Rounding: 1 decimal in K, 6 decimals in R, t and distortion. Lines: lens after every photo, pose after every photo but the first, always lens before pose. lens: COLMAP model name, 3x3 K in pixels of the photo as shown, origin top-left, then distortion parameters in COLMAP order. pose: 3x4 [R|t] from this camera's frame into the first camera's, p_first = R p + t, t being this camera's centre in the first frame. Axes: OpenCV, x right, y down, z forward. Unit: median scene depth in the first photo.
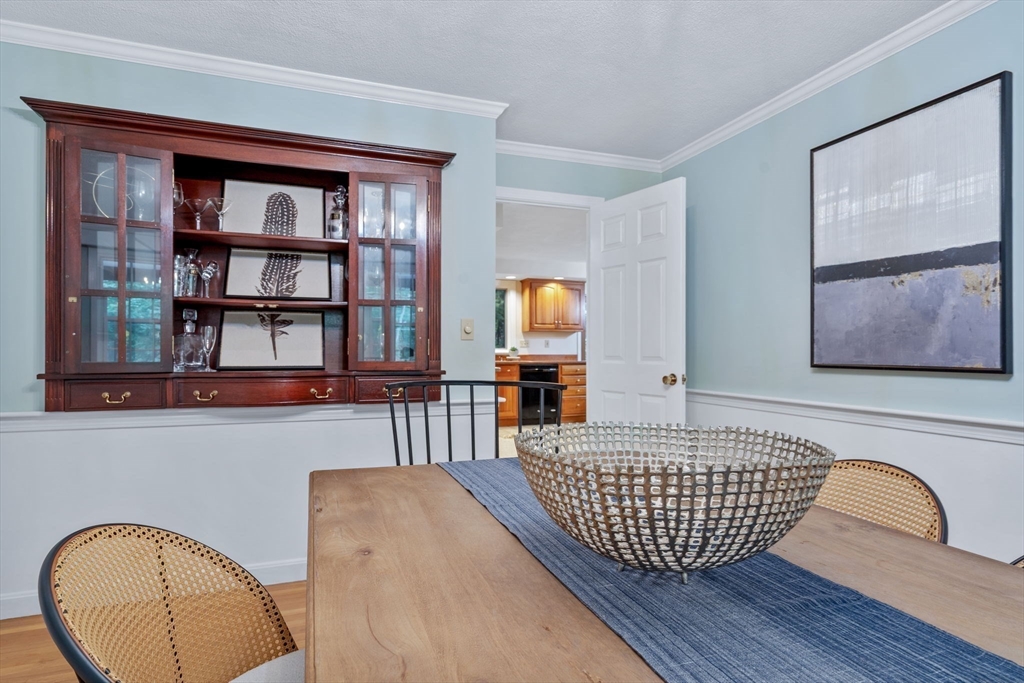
lens RADIAL K [[553.1, 0, 514.8], [0, 553.1, 347.9], [0, 0, 1]] dist [-0.003077, -0.000464]
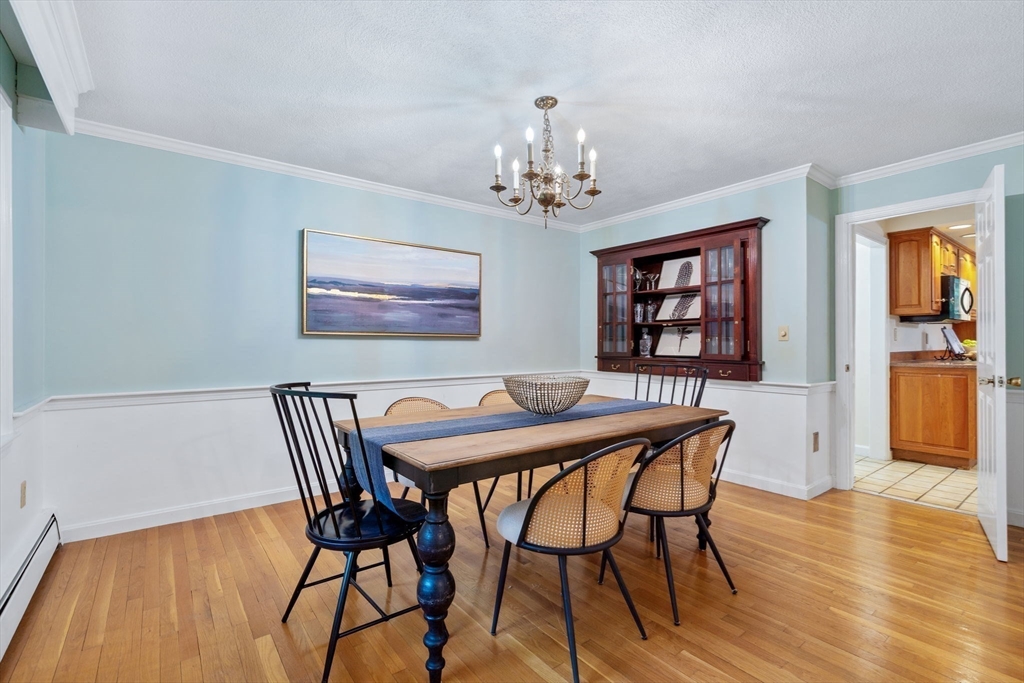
lens RADIAL K [[471.1, 0, 514.8], [0, 471.1, 346.0], [0, 0, 1]] dist [-0.001651, 0.000411]
pose [[0.307086, 0.005157, -0.951668, 0.941057], [0.002200, 0.999979, 0.006129, -0.011008], [0.951679, -0.003975, 0.307068, -0.030461]]
